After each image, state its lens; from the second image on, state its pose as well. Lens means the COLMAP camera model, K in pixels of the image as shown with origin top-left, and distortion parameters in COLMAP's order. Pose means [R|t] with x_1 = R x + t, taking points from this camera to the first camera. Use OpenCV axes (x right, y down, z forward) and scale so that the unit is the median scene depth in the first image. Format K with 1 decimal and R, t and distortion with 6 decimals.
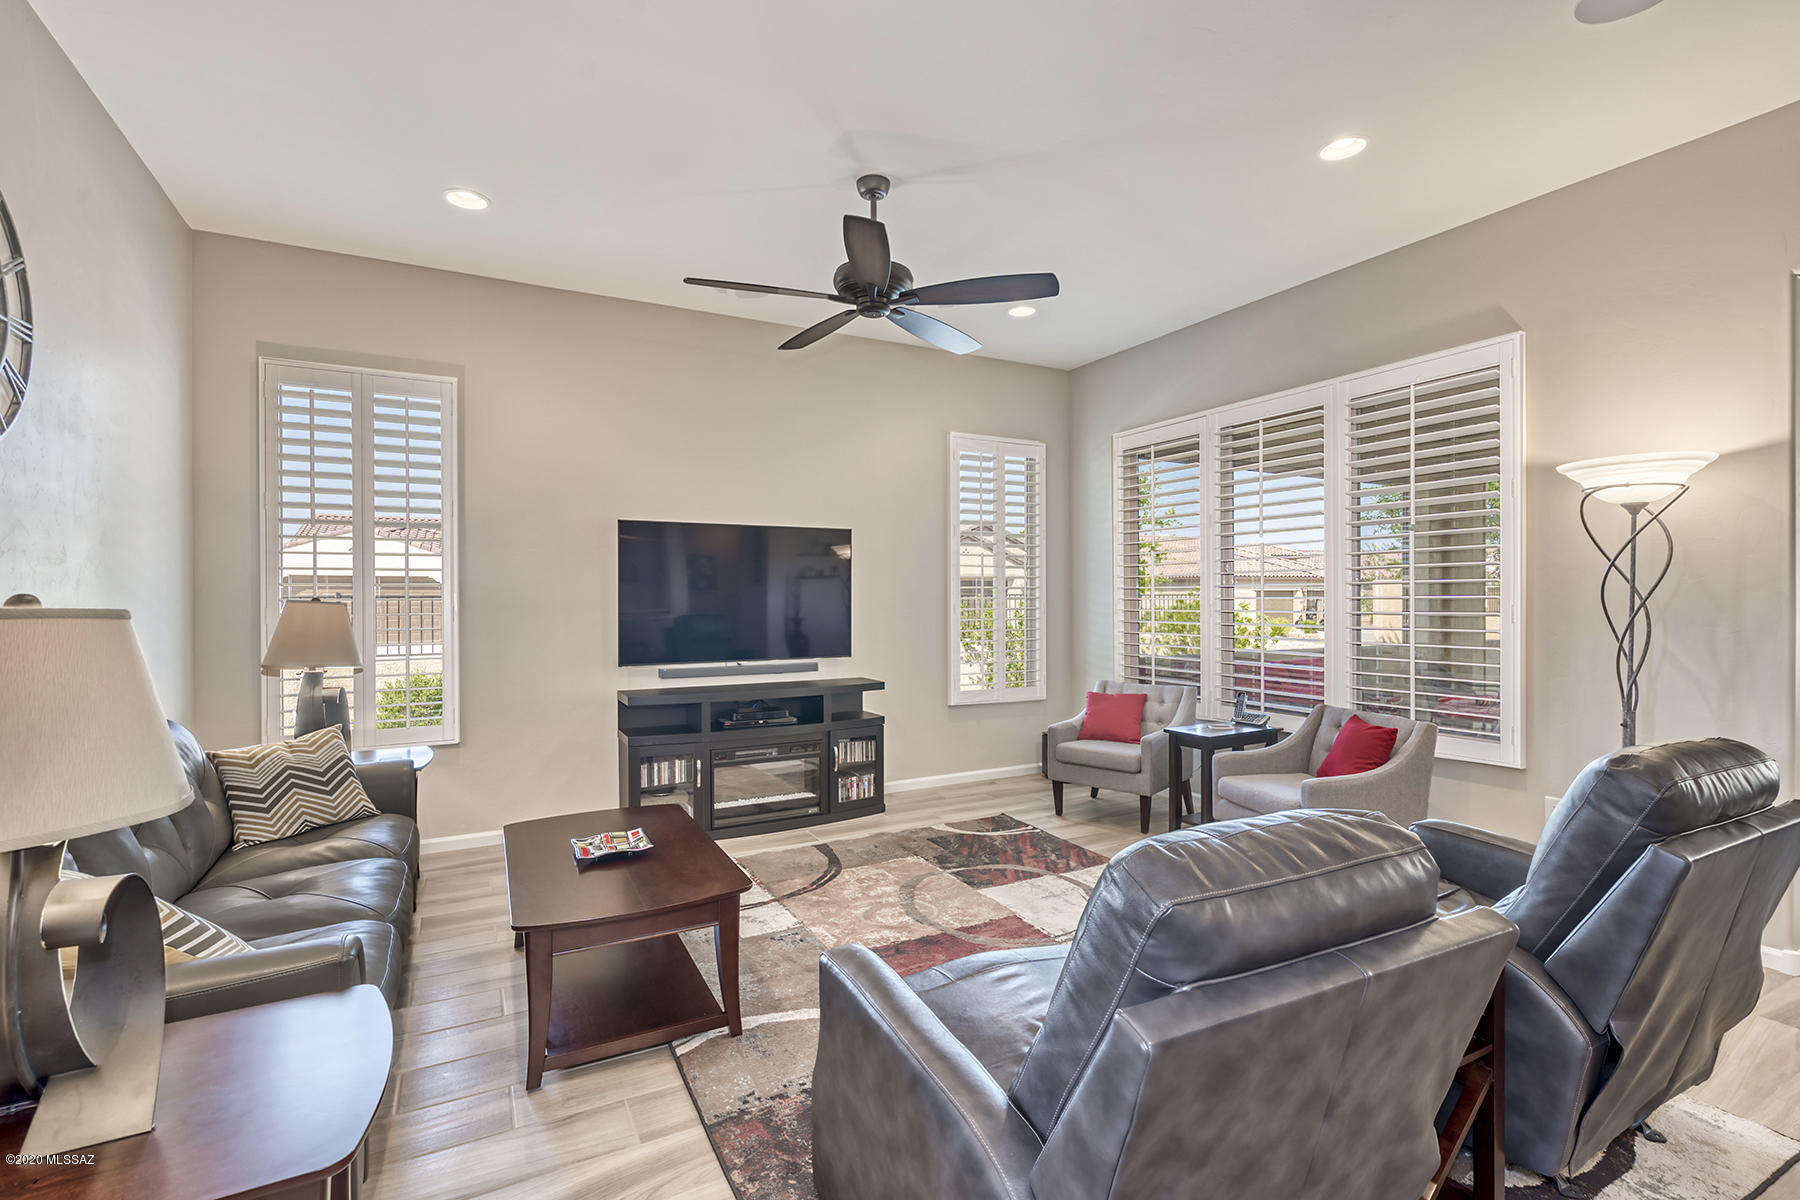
lens RADIAL K [[815.5, 0, 884.9], [0, 815.5, 601.3], [0, 0, 1]] dist [-0.000007, -0.000053]
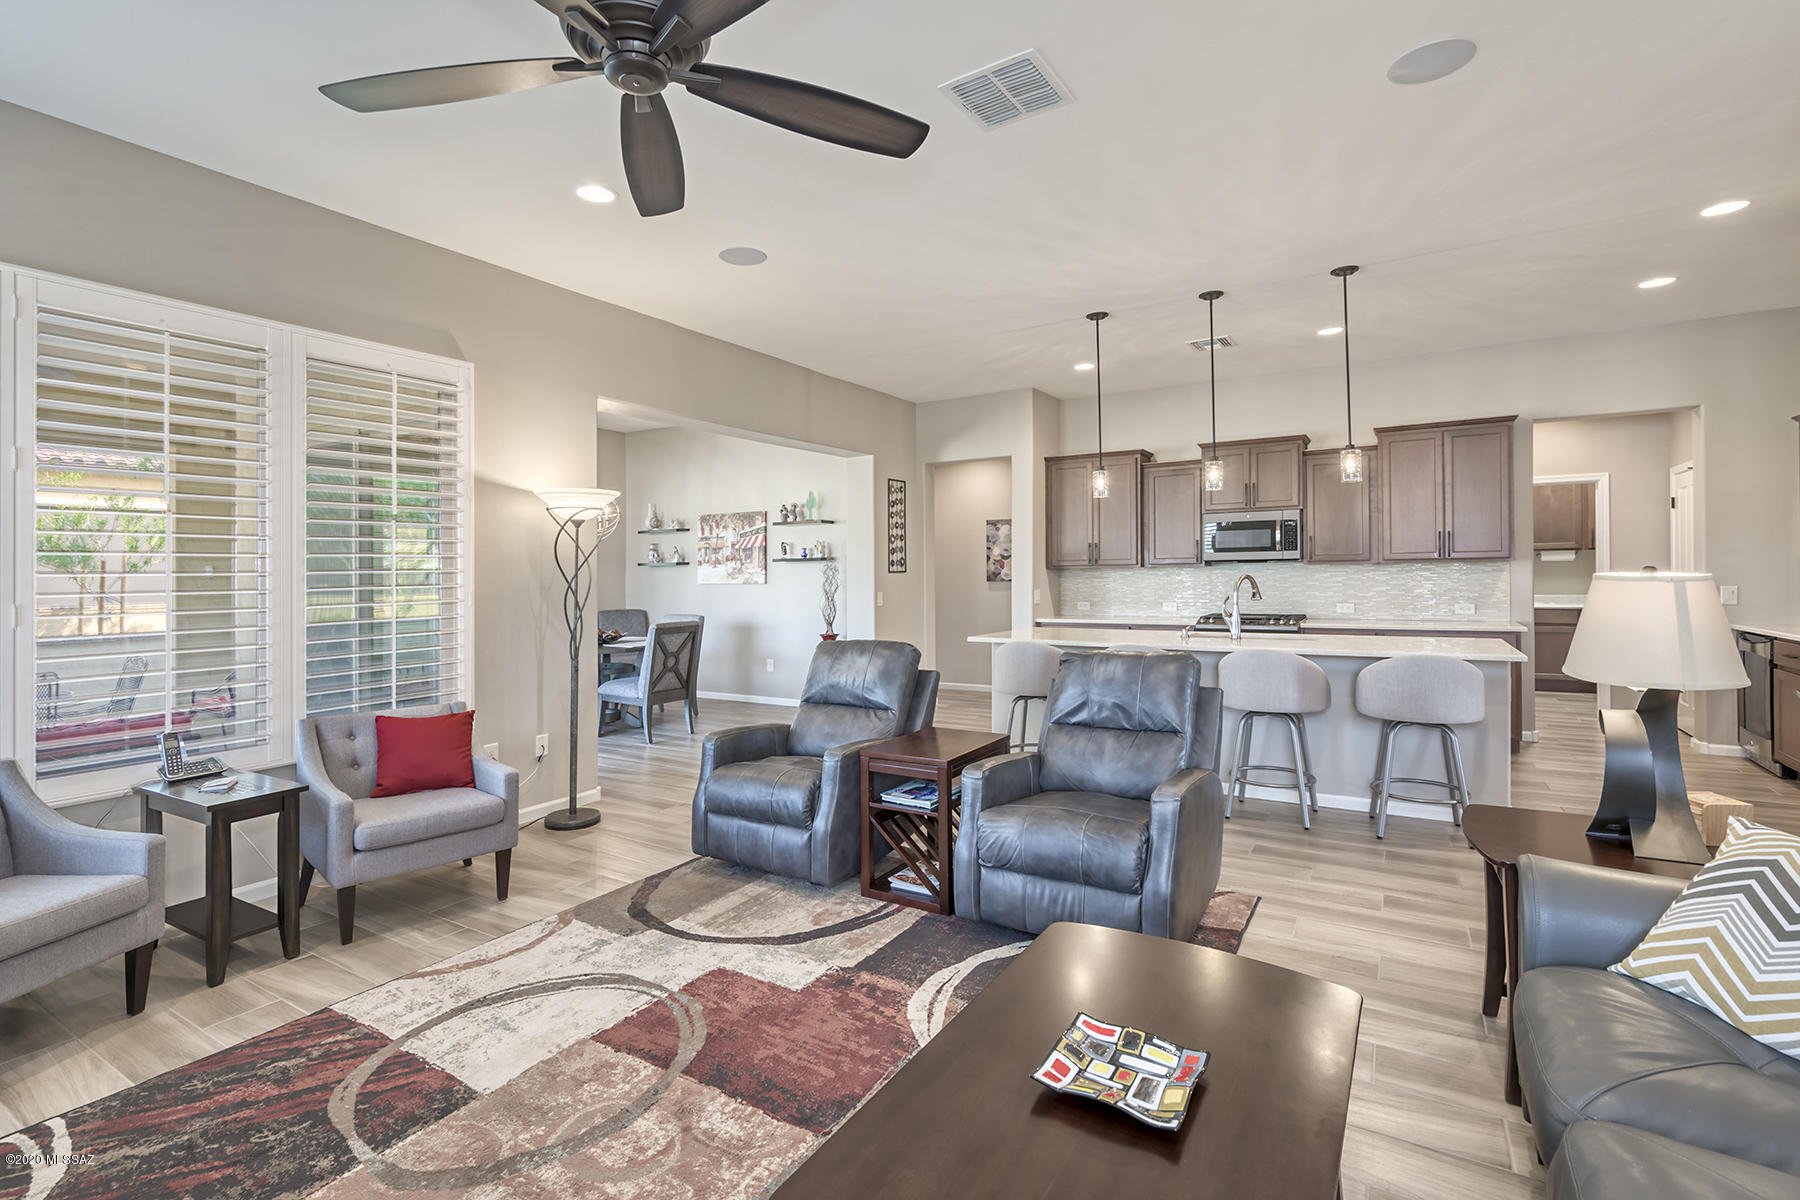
lens RADIAL K [[814.9, 0, 887.5], [0, 814.9, 566.4], [0, 0, 1]] dist [-0.003574, 0.000464]
pose [[-0.501010, 0.017968, 0.865255, -0.473574], [0.021107, 0.999741, -0.008539, -0.006932], [-0.865184, 0.013985, -0.501259, 0.919704]]
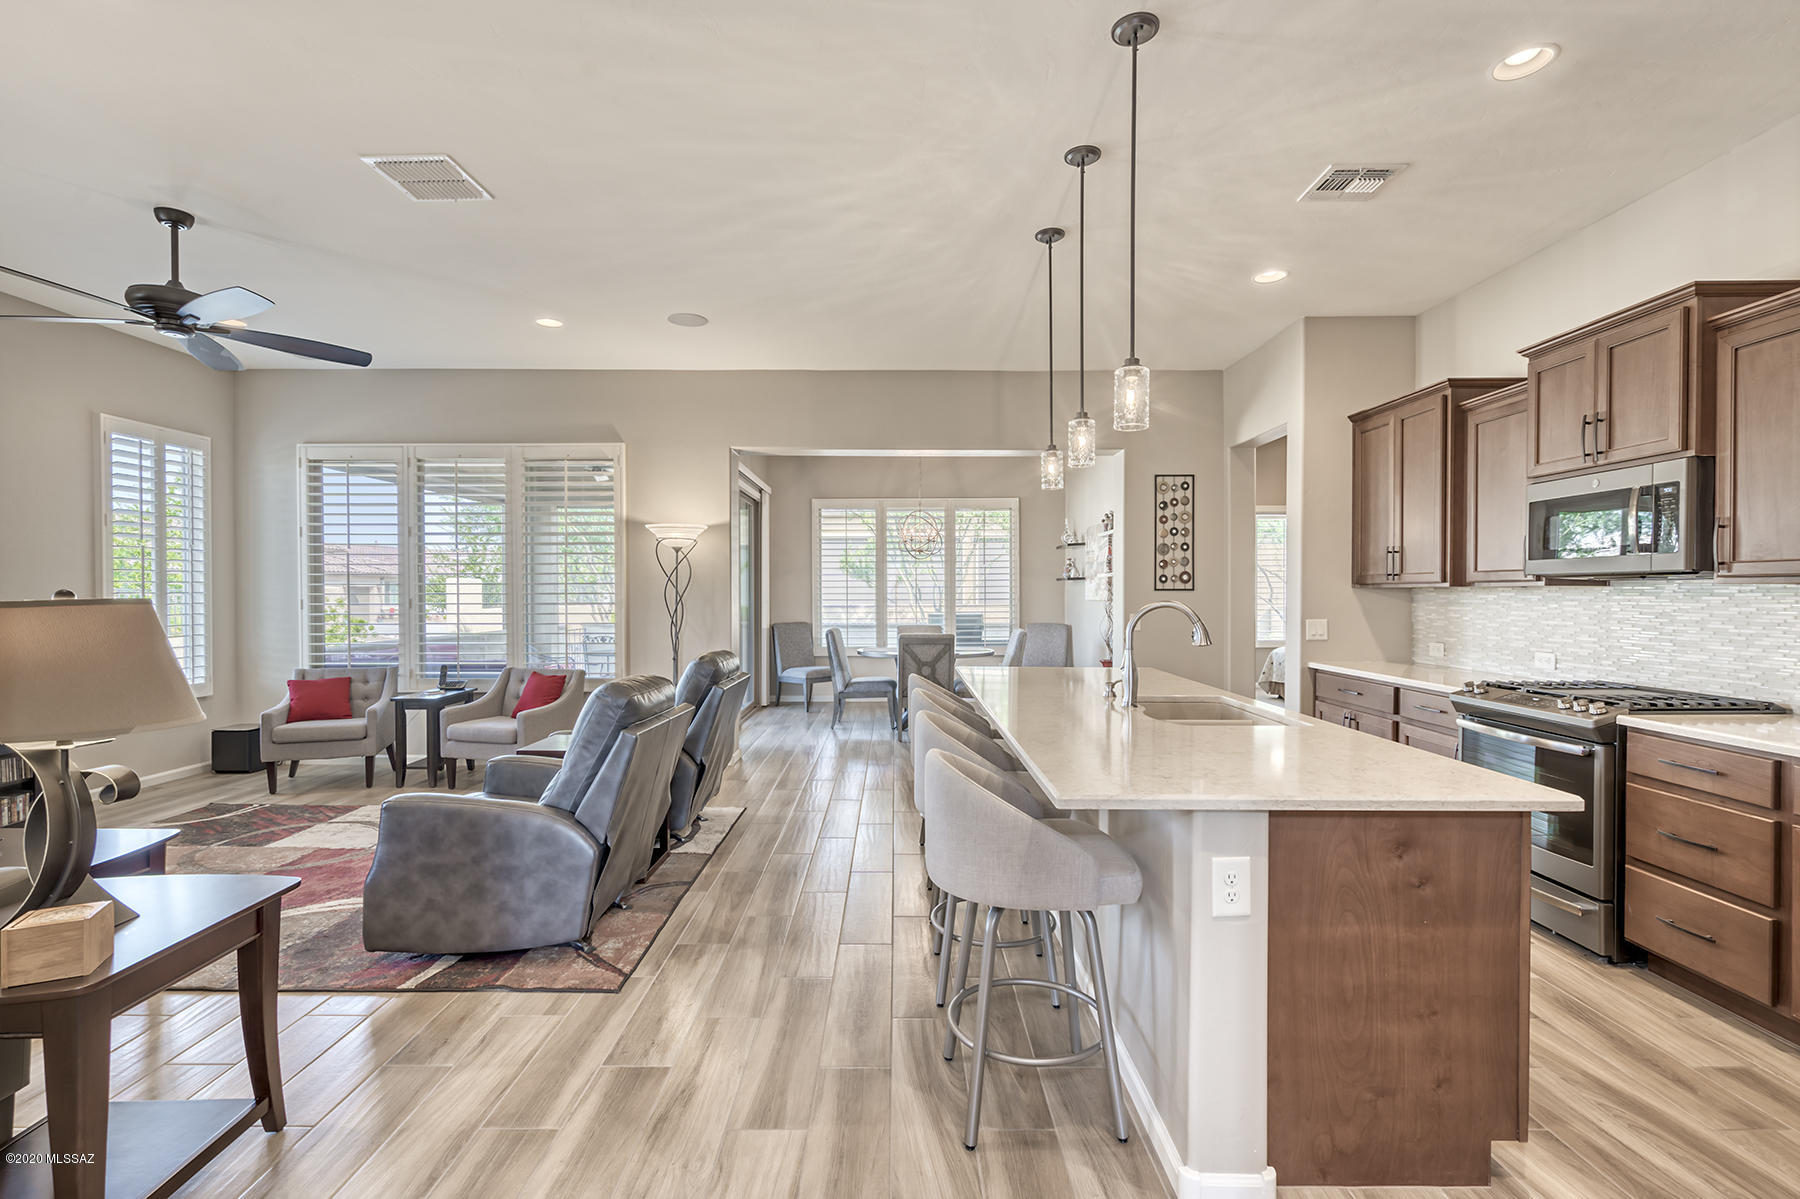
lens RADIAL K [[814.6, 0, 906.2], [0, 814.6, 614.3], [0, 0, 1]] dist [-0.001416, -0.000147]
pose [[0.459419, -0.020125, 0.887992, -0.430634], [0.002498, 0.999769, 0.021366, 0.002050], [-0.888216, -0.007597, 0.459363, -0.298783]]
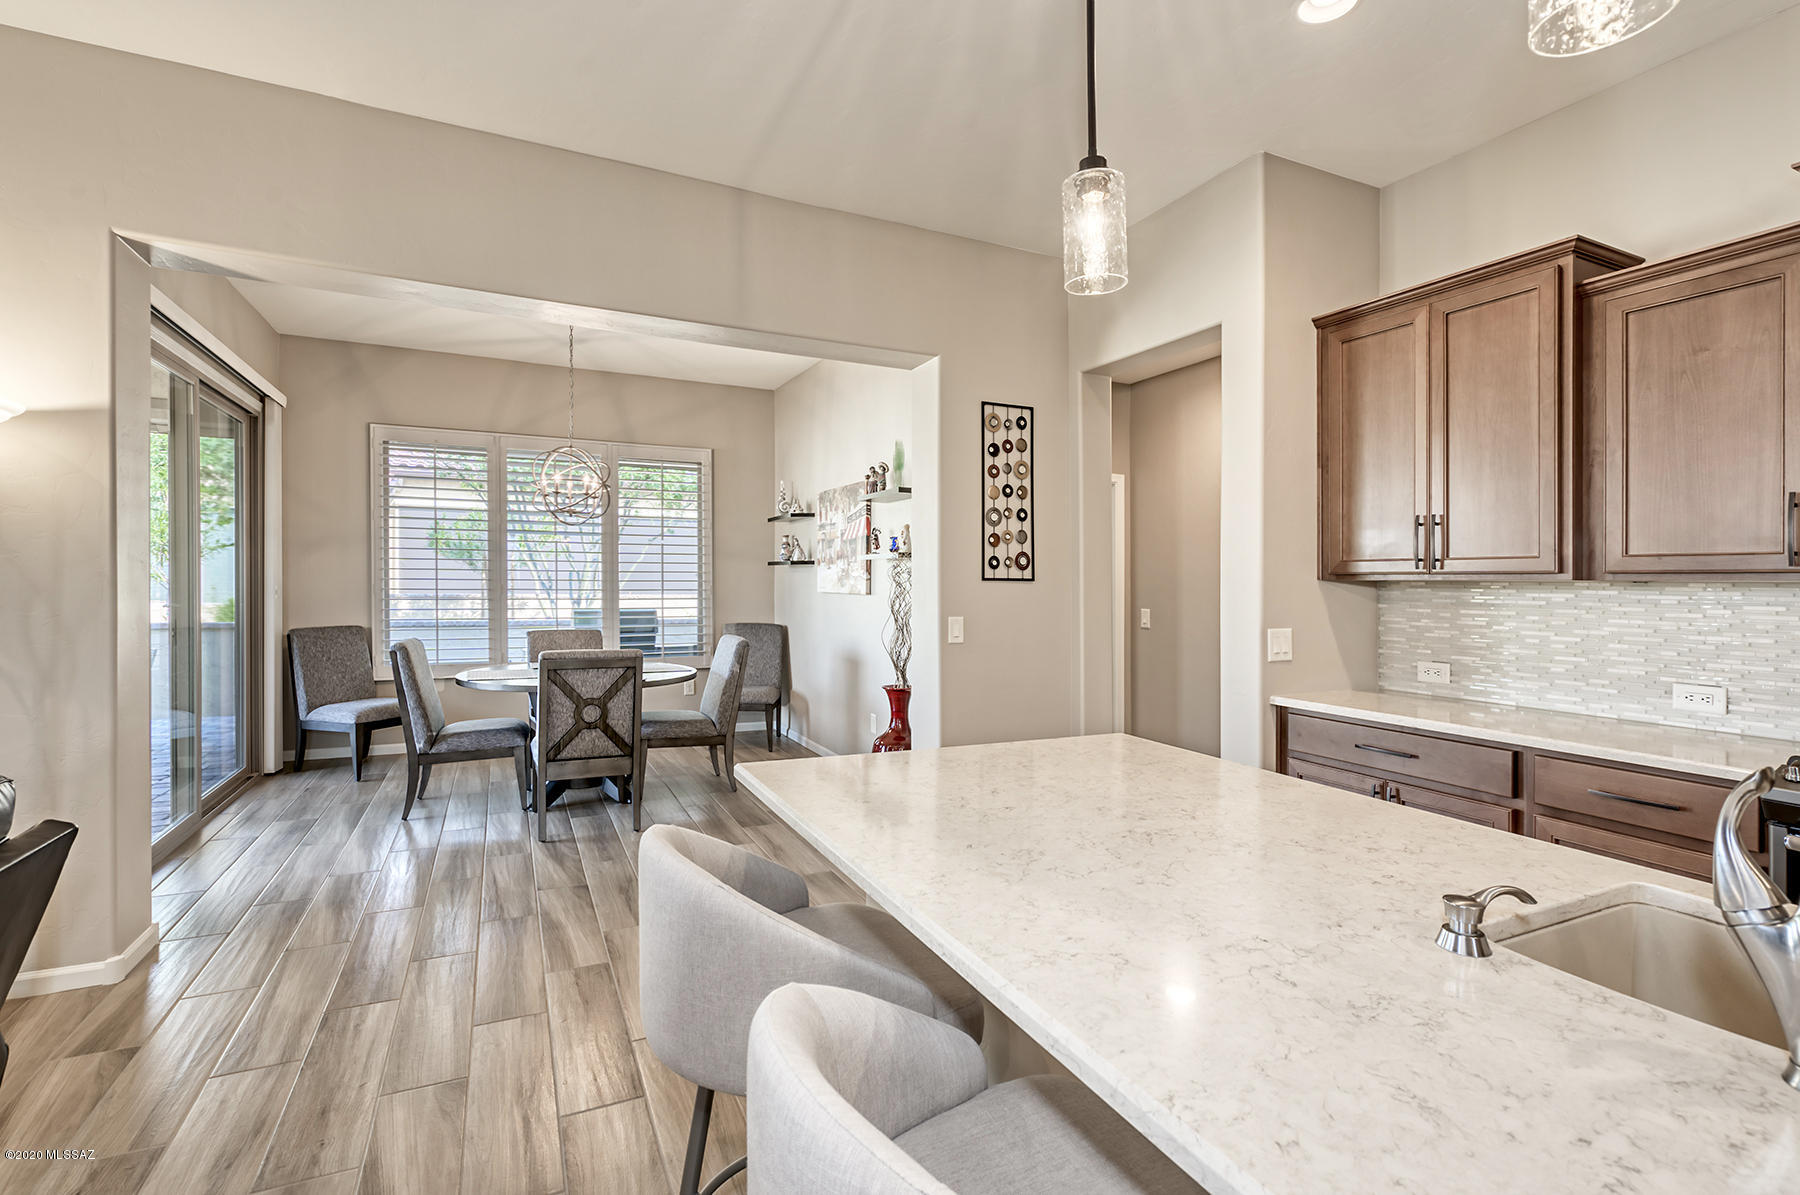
lens RADIAL K [[838.5, 0, 904.0], [0, 838.5, 589.3], [0, 0, 1]] dist [0.001397, 0.000478]
pose [[0.038220, -0.003876, 0.999262, 0.118401], [-0.005073, 0.999979, 0.004073, -0.001666], [-0.999256, -0.005225, 0.038200, 0.041890]]
